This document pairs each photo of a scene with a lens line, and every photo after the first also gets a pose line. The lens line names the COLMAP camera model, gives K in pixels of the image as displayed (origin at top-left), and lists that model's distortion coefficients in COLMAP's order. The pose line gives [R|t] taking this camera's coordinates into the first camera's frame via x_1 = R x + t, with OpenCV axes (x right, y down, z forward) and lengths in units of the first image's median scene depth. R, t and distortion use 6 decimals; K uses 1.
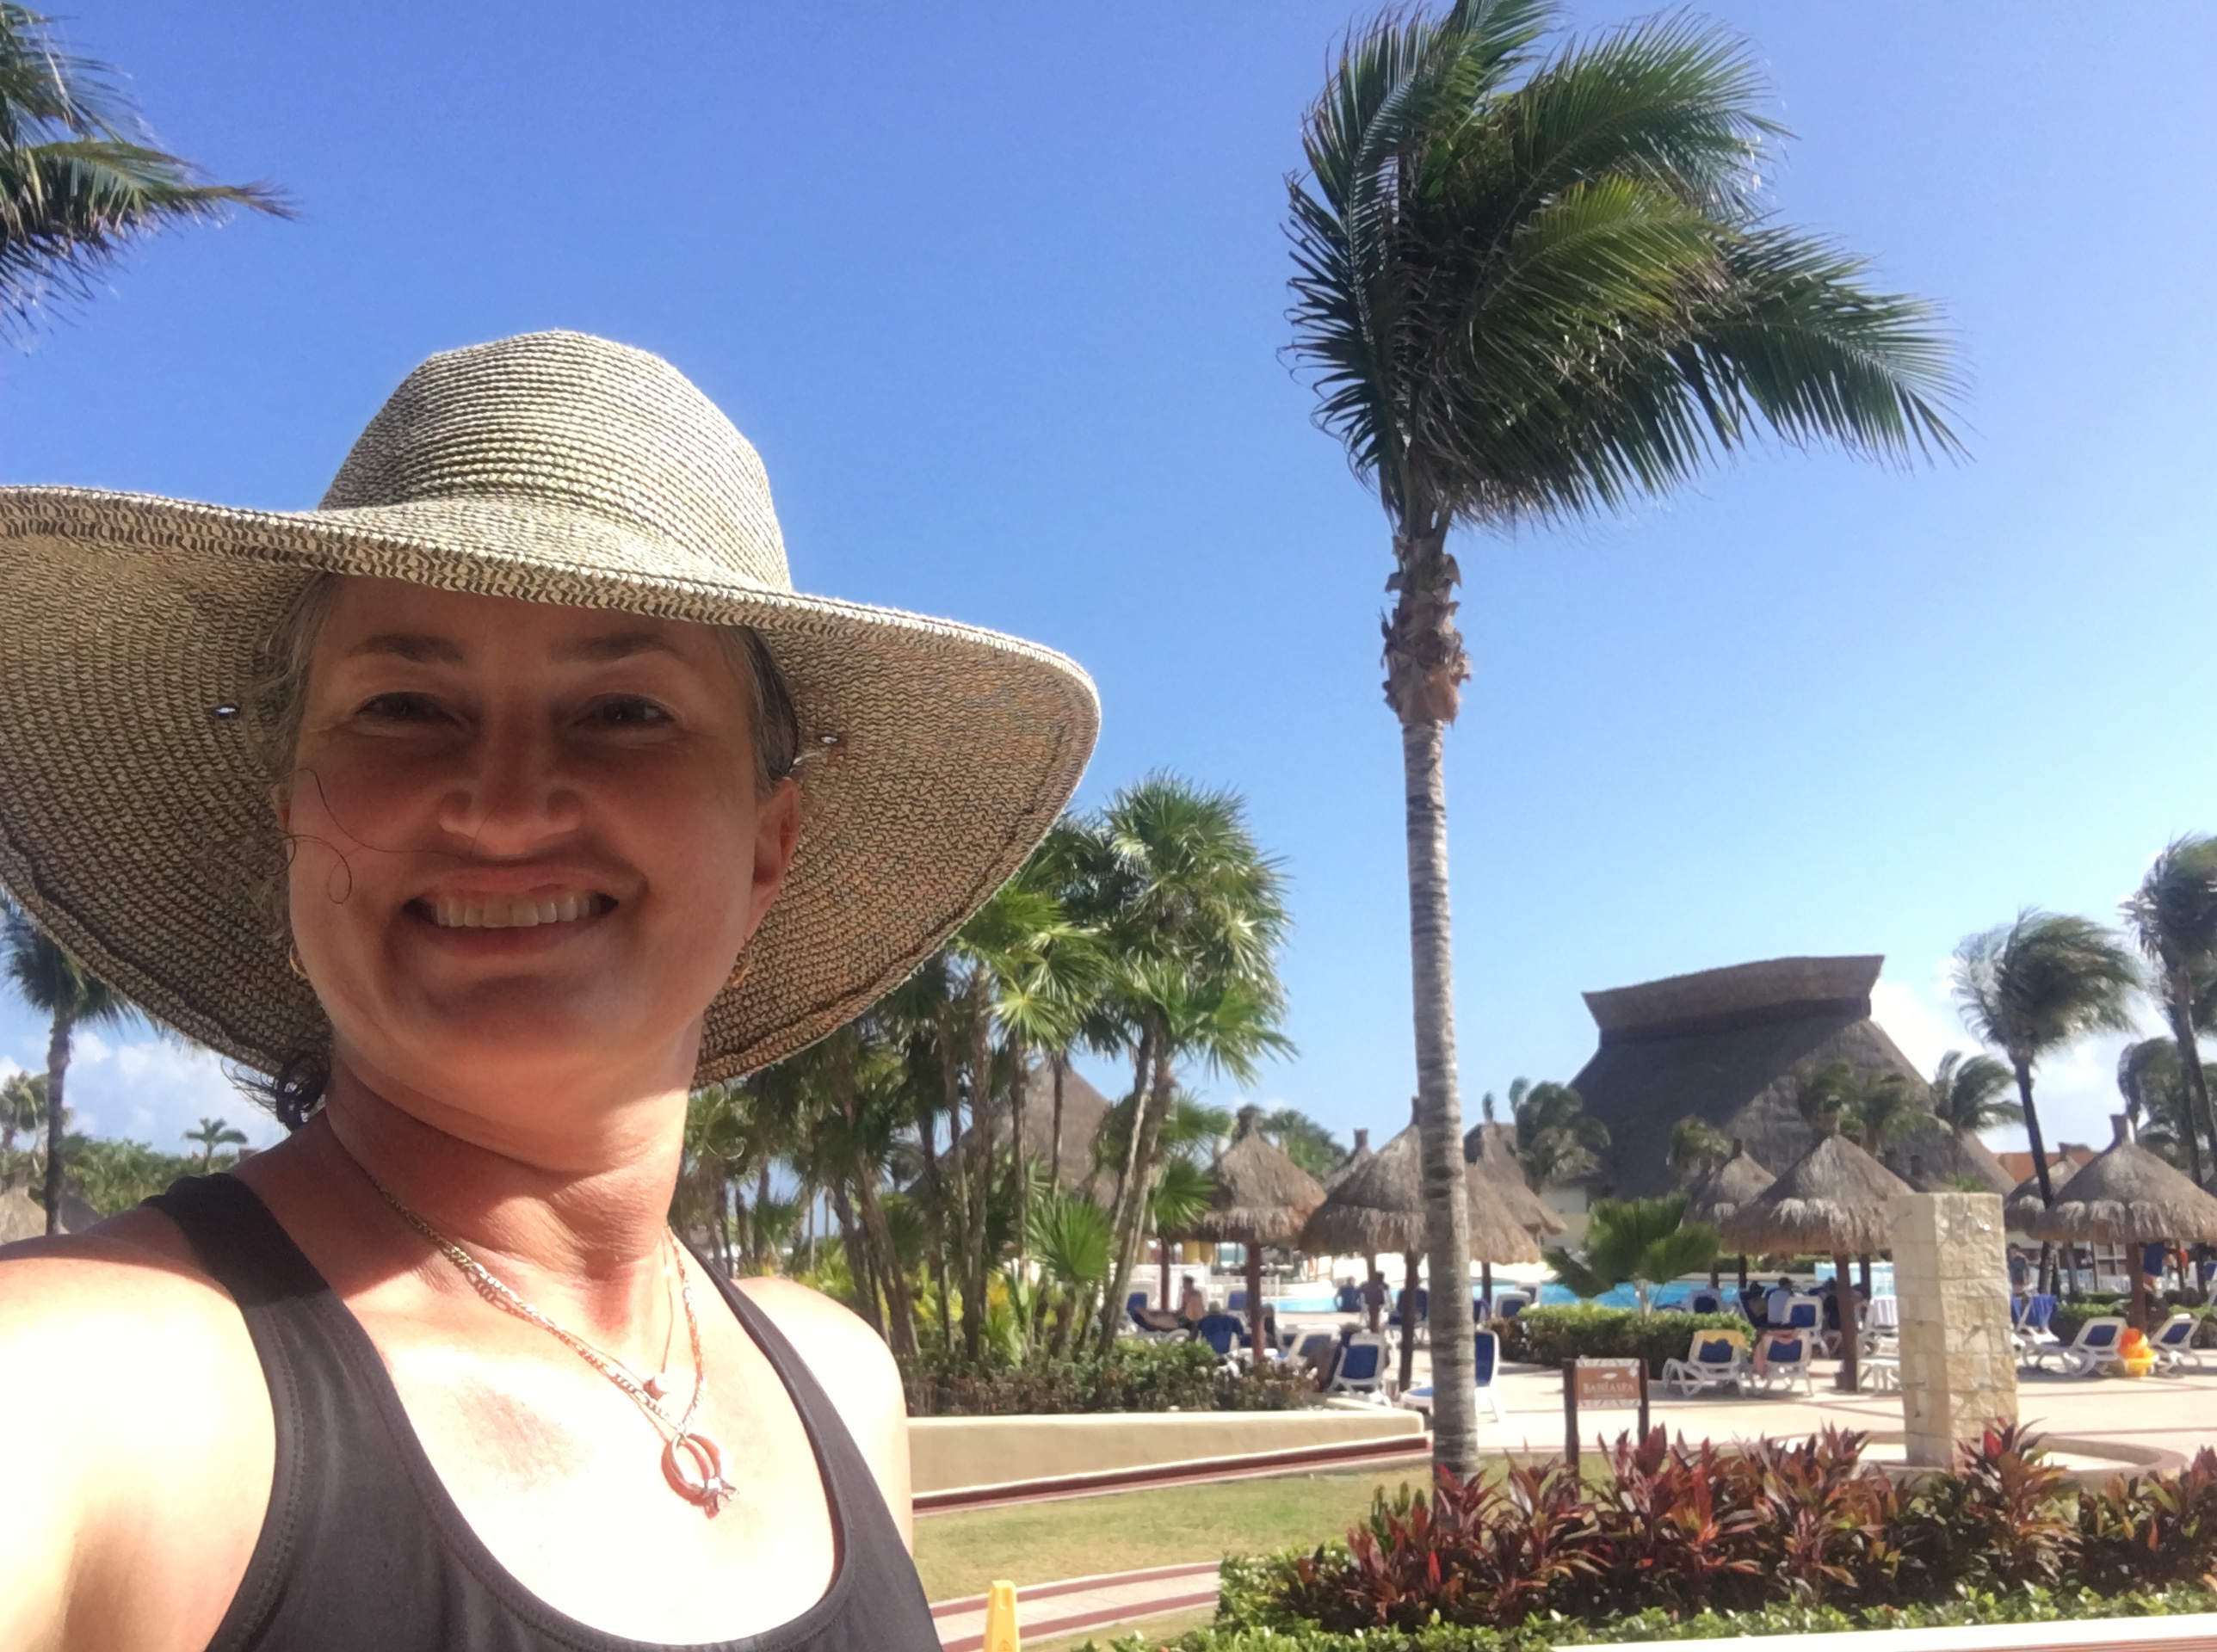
lens RADIAL K [[2010.8, 0, 1104.4], [0, 2010.8, 831.6], [0, 0, 1]] dist [0.011489, -0.014051]
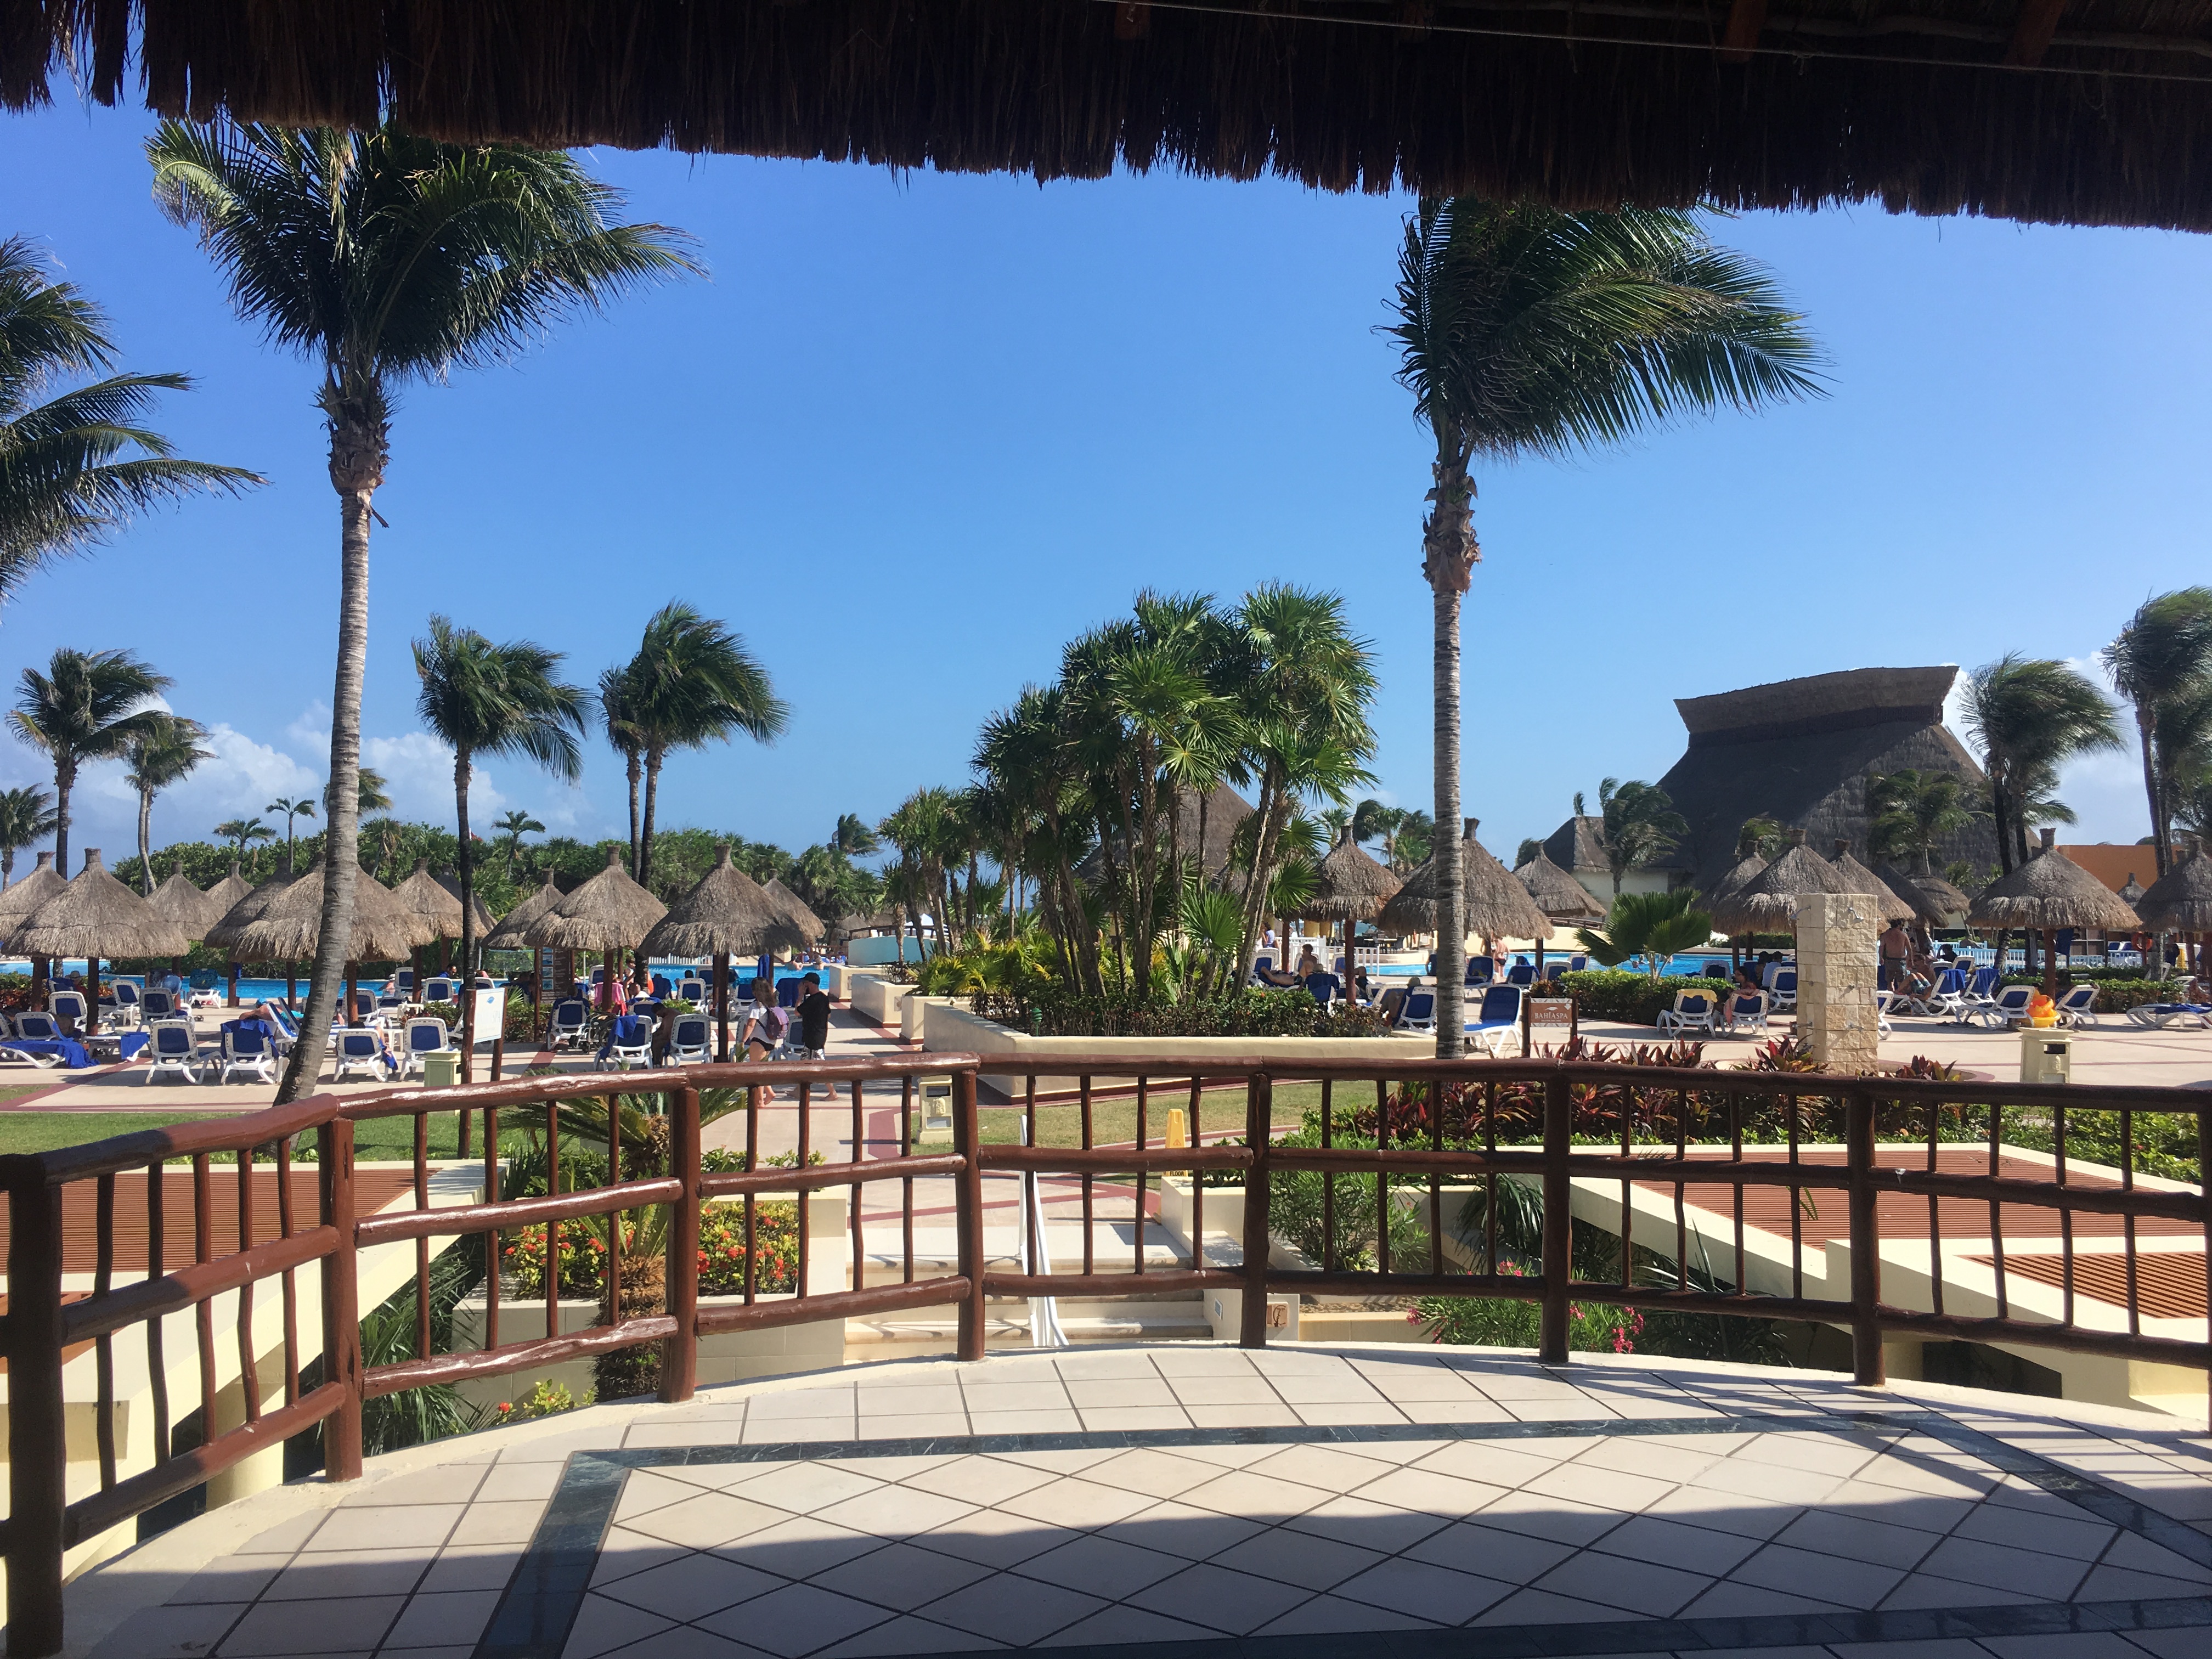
lens RADIAL K [[1876.9, 0, 1106.8], [0, 1876.9, 834.1], [0, 0, 1]] dist [0.045447, 0.010932]
pose [[0.997473, 0.007868, -0.070608, 0.001349], [0.003398, 0.987428, 0.158036, -0.053320], [0.070963, -0.157876, 0.984906, -0.244555]]
